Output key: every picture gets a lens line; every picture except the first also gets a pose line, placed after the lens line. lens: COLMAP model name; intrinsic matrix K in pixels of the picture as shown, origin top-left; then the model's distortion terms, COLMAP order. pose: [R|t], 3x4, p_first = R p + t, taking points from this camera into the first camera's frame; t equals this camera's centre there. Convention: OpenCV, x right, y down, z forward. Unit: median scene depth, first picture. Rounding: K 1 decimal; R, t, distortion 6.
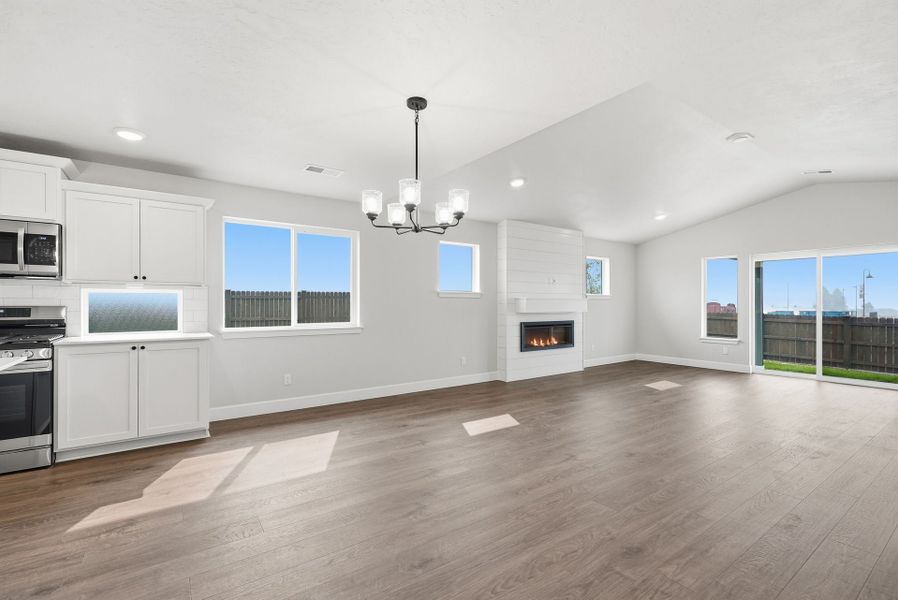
lens RADIAL K [[404.2, 0, 449.5], [0, 404.2, 304.2], [0, 0, 1]] dist [-0.002457, 0.000709]
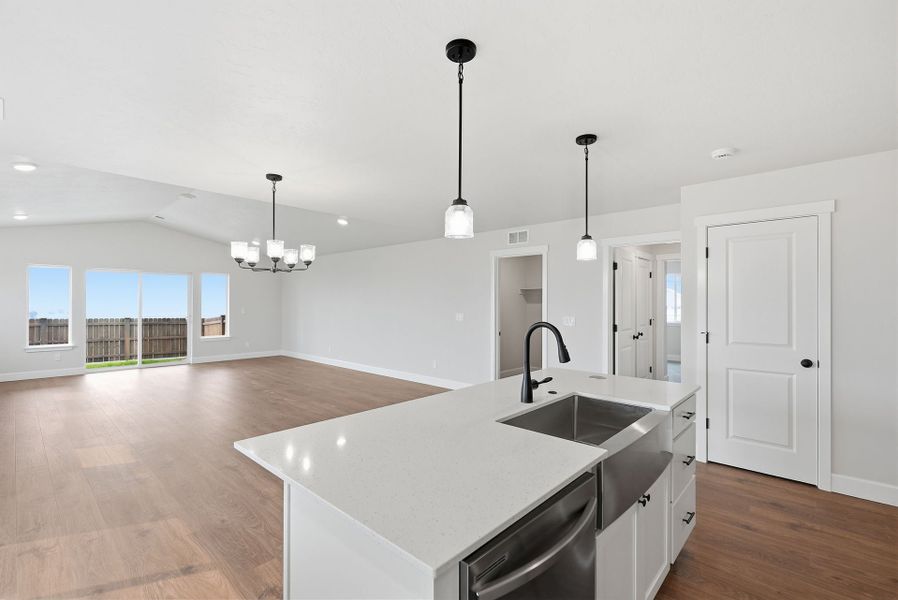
lens RADIAL K [[403.7, 0, 449.0], [0, 403.7, 300.0], [0, 0, 1]] dist [-0.001192, 0.000076]
pose [[-0.207813, 0.006601, 0.978146, -0.809036], [-0.004150, 0.999962, -0.007630, -0.040756], [-0.978160, -0.005645, -0.207778, 0.374910]]
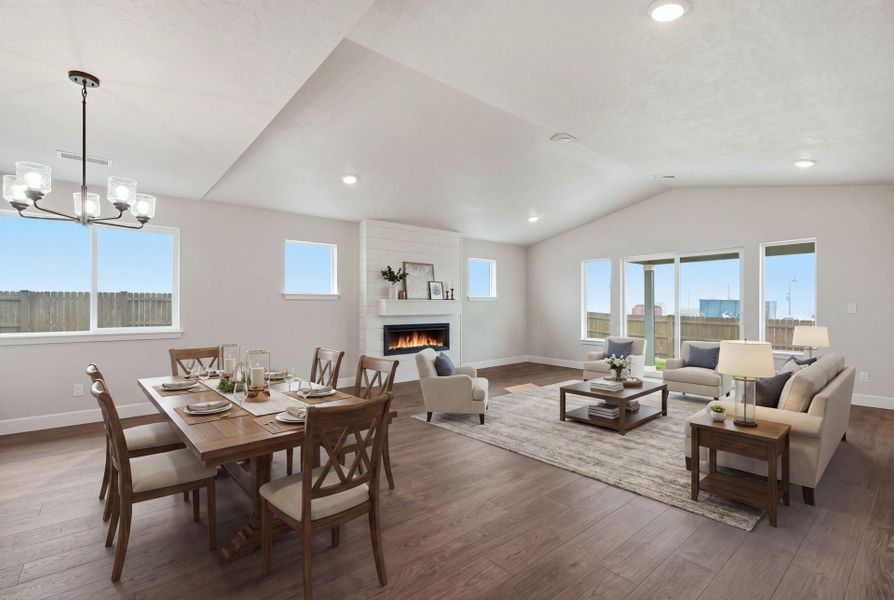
lens RADIAL K [[406.8, 0, 445.9], [0, 406.8, 303.5], [0, 0, 1]] dist [-0.001957, 0.000083]
pose [[0.996807, -0.000154, 0.079848, 0.333559], [0.000794, 0.999968, -0.007986, 0.001020], [-0.079845, 0.008024, 0.996775, 0.025968]]
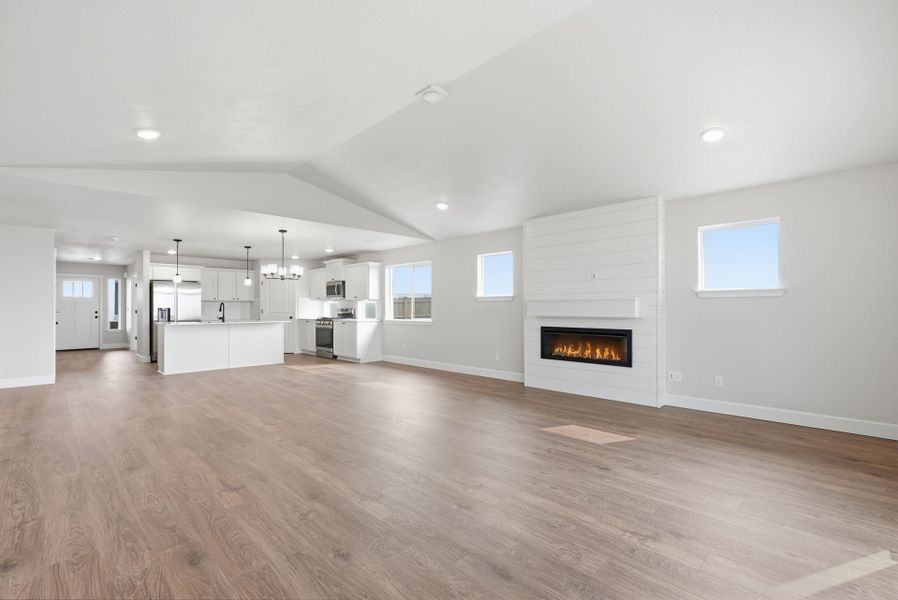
lens RADIAL K [[405.5, 0, 449.3], [0, 405.5, 303.4], [0, 0, 1]] dist [-0.003033, -0.000363]
pose [[0.166642, -0.009344, -0.985973, 1.427949], [0.003541, 0.999954, -0.008878, -0.000568], [0.986011, -0.002012, 0.166667, 0.862352]]
